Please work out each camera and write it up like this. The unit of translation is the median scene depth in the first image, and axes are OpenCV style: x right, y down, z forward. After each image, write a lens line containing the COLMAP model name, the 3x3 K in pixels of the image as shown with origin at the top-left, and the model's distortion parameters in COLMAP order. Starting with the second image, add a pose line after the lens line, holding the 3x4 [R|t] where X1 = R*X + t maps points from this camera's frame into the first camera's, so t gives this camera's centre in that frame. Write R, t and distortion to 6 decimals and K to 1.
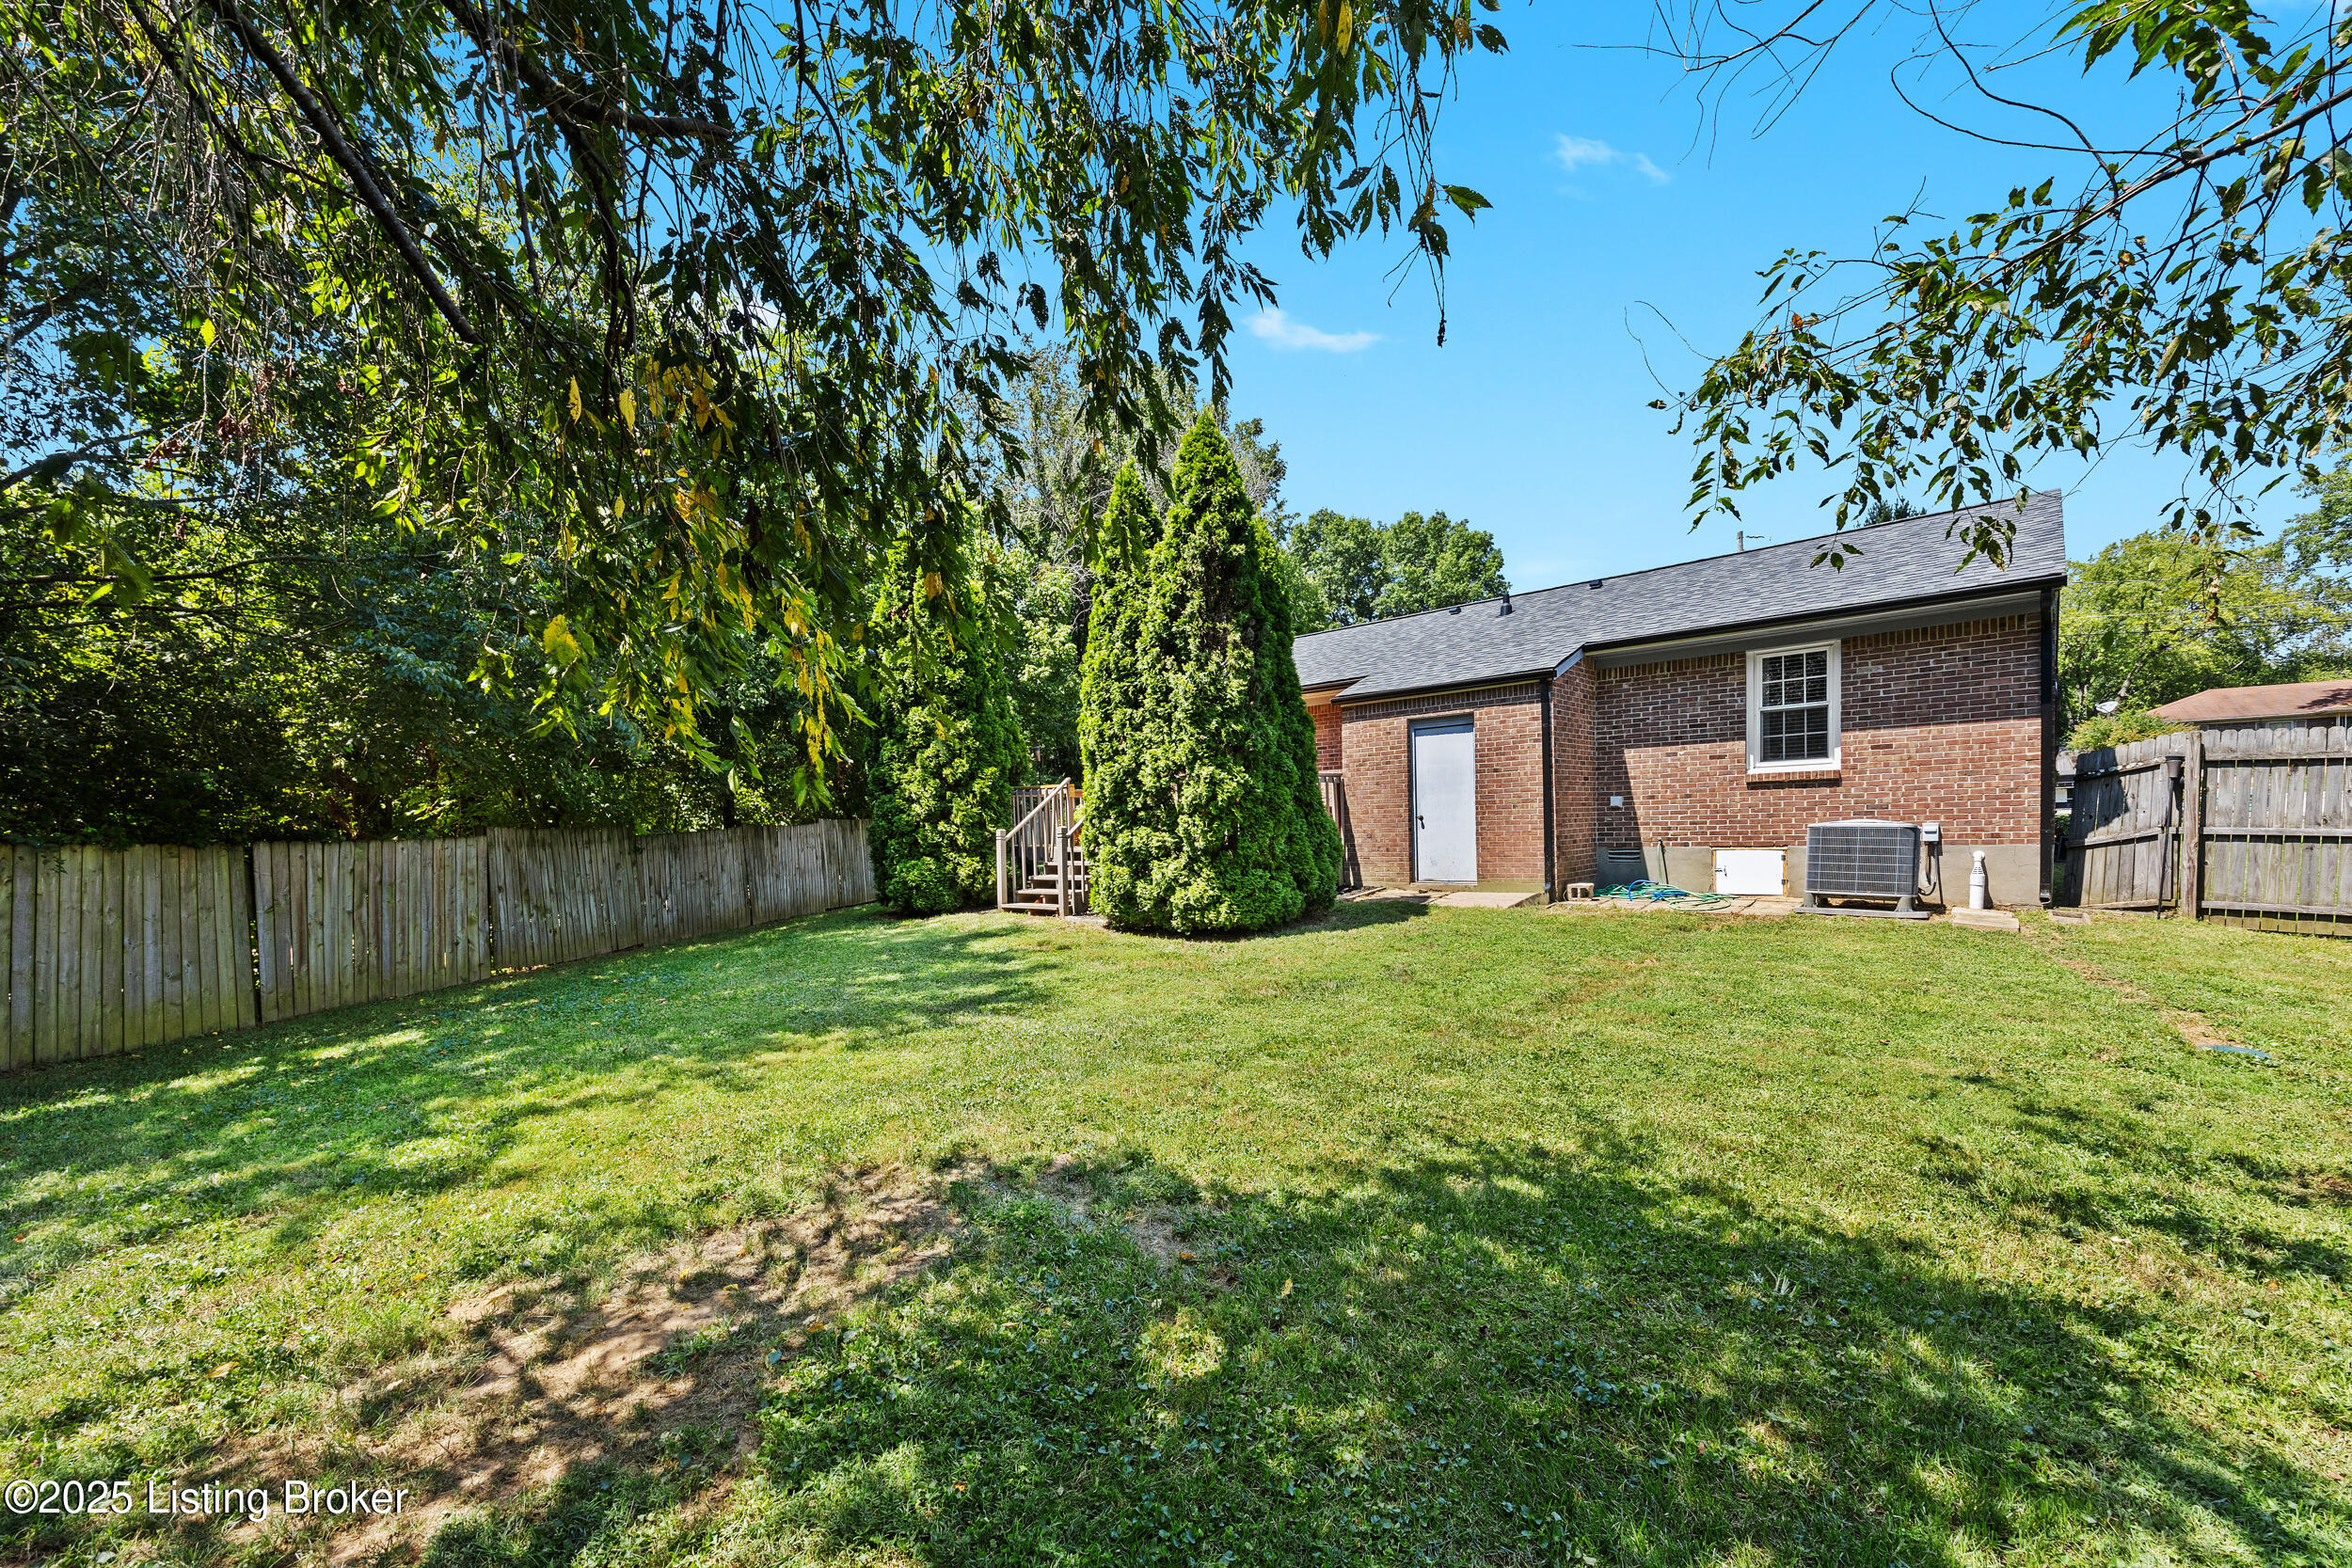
lens RADIAL K [[955.8, 0, 1175.3], [0, 955.8, 847.9], [0, 0, 1]] dist [0.000559, -0.000153]
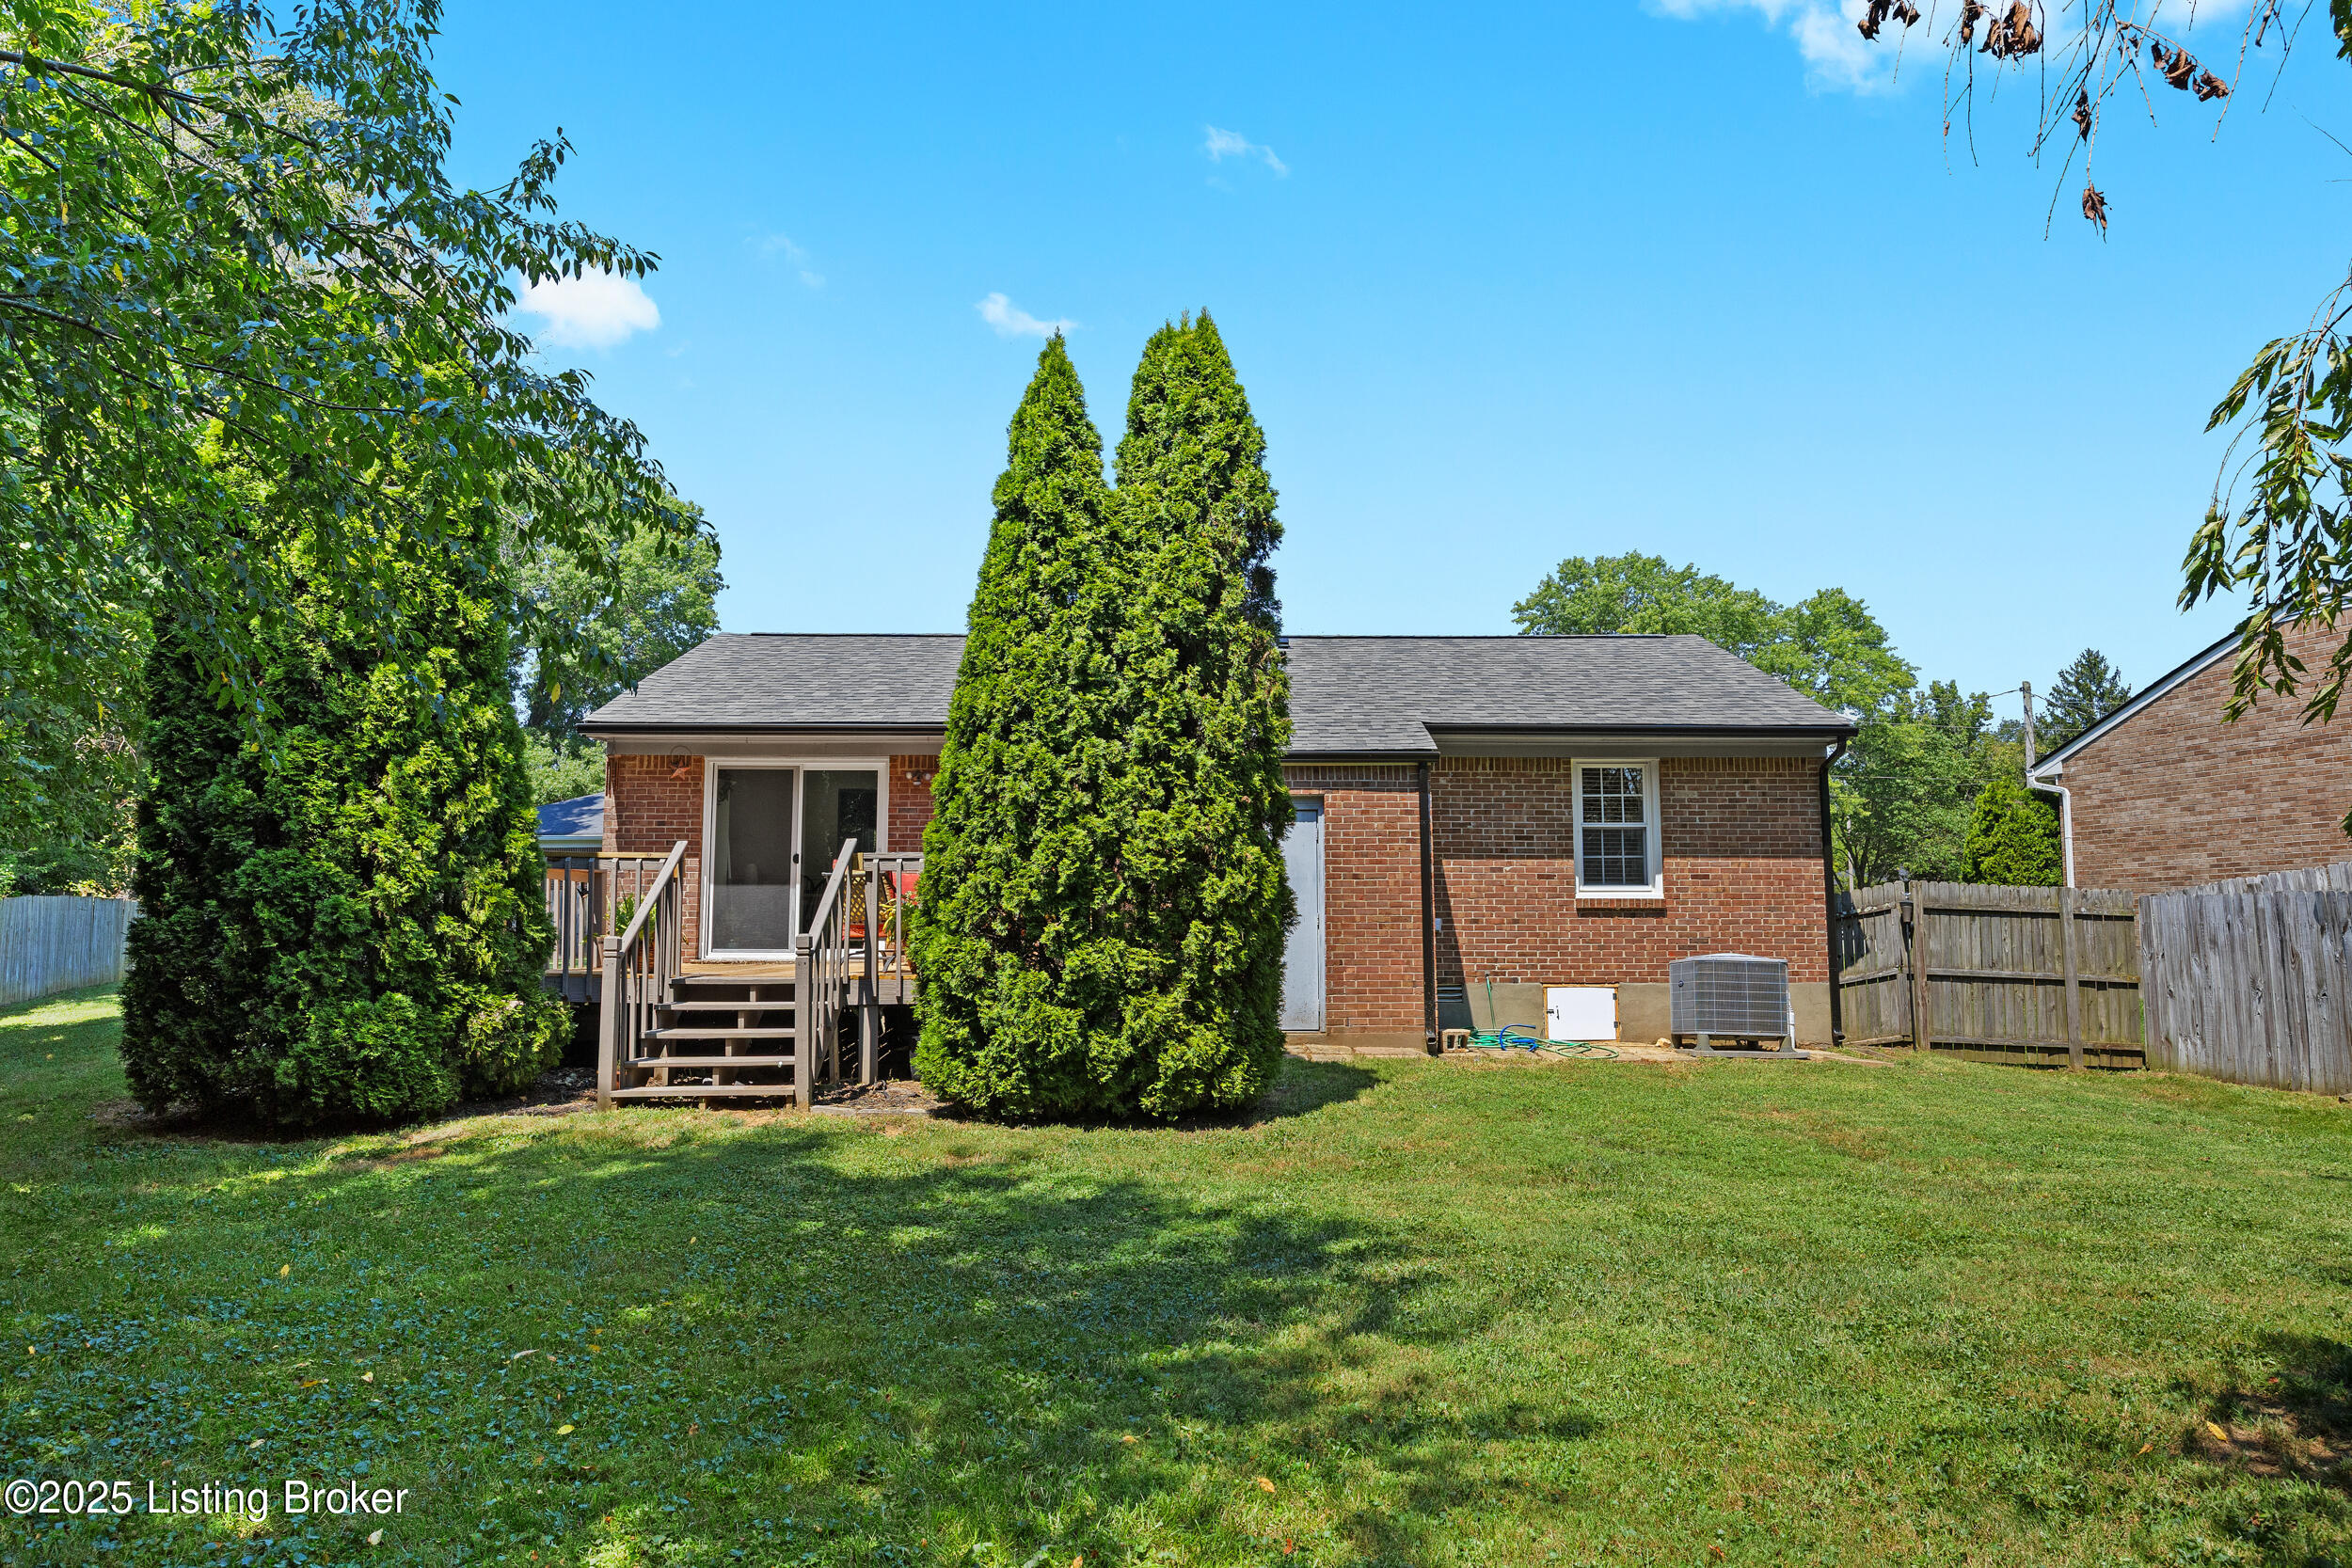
lens RADIAL K [[1522.6, 0, 1175.1], [0, 1522.6, 784.4], [0, 0, 1]] dist [0.009754, 0.001139]
pose [[0.709402, 0.100548, 0.697595, -0.668865], [-0.003315, 0.990237, -0.139357, 0.014515], [-0.704797, 0.096547, 0.702809, 0.297409]]
